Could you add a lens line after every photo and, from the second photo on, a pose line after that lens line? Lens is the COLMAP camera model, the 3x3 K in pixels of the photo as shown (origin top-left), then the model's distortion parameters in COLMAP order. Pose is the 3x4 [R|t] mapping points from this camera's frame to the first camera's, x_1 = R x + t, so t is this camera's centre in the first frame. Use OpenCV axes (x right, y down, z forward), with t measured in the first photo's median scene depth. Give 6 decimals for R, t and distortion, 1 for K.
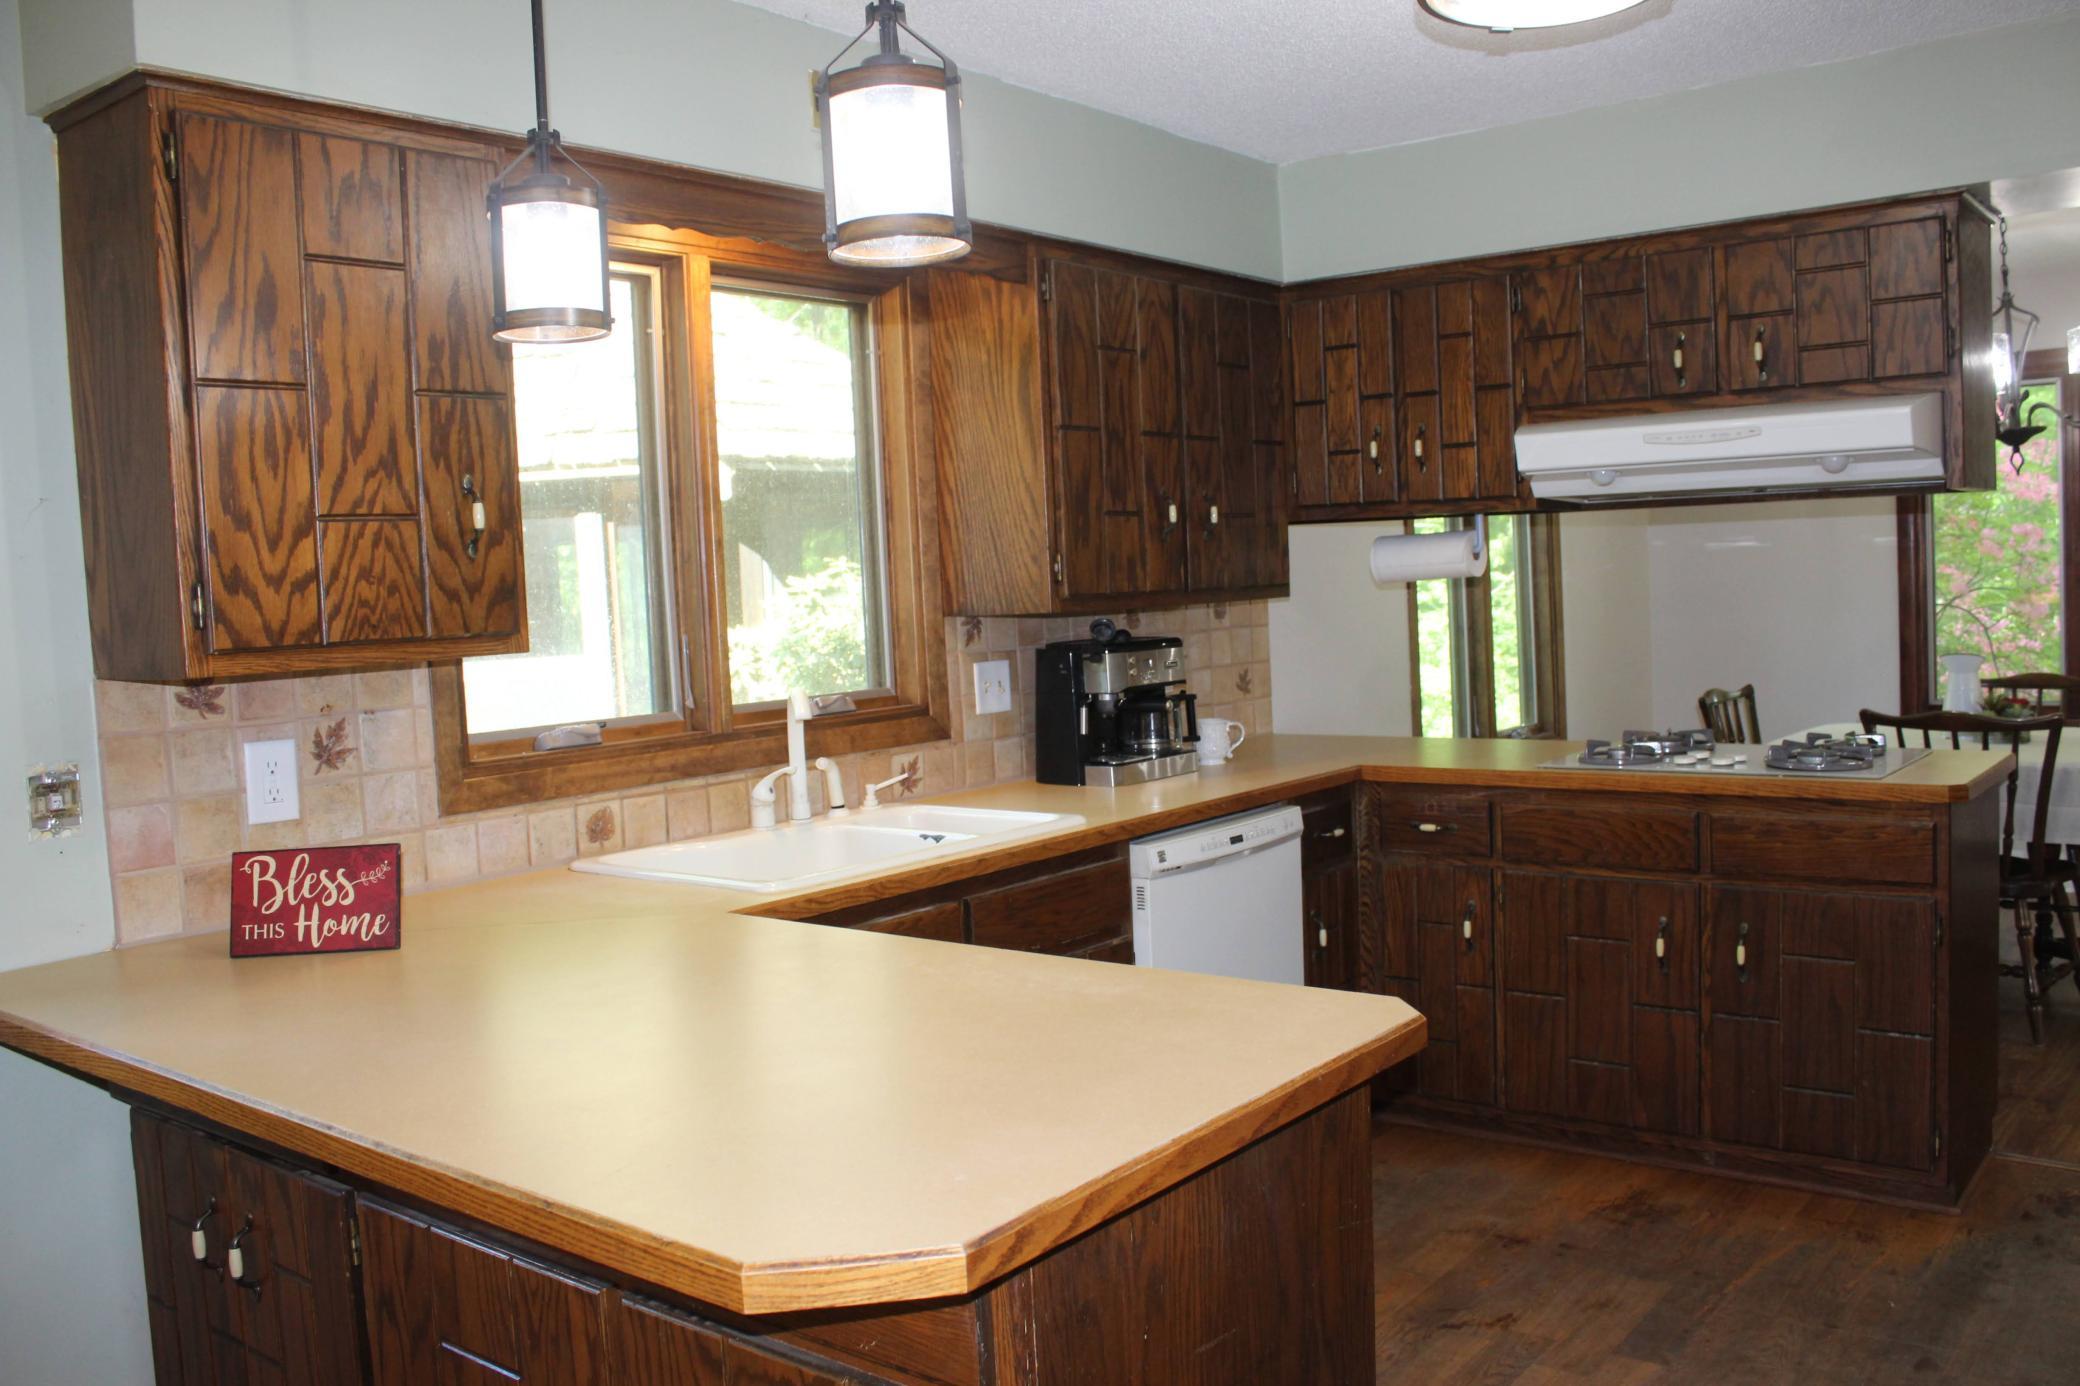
lens RADIAL K [[1720.4, 0, 1100.2], [0, 1720.4, 694.1], [0, 0, 1]] dist [-0.136234, 0.086739]
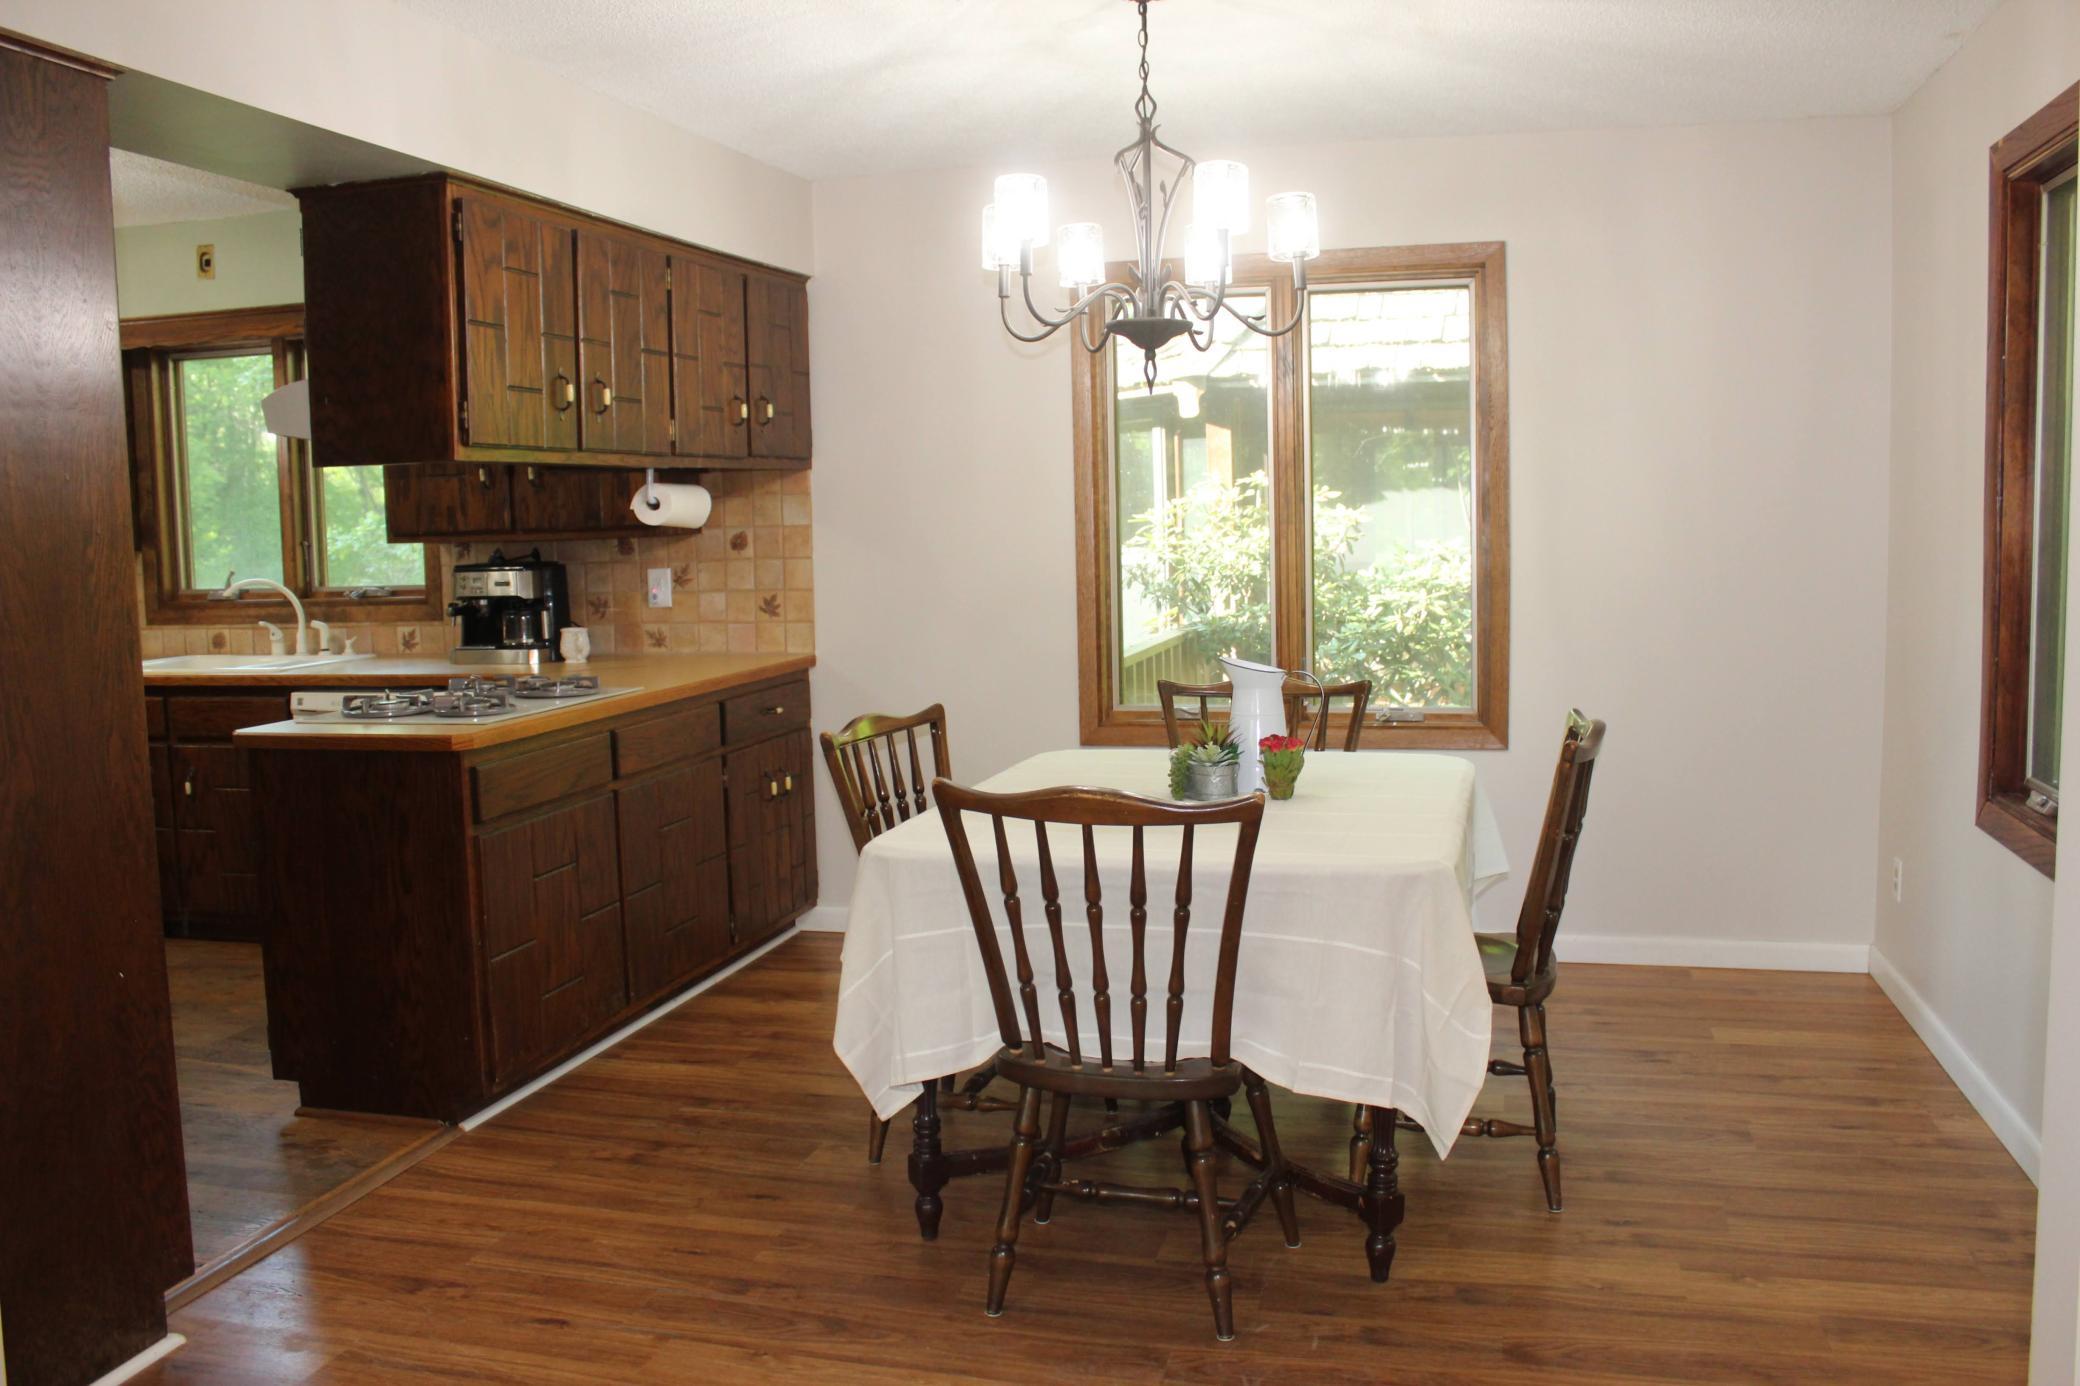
lens RADIAL K [[1720.4, 0, 1100.2], [0, 1720.4, 694.1], [0, 0, 1]] dist [-0.136234, 0.086739]
pose [[0.405325, 0.129286, -0.904985, 1.241782], [-0.057111, 0.991596, 0.116081, -0.095982], [0.912387, 0.004634, 0.409302, 0.739359]]
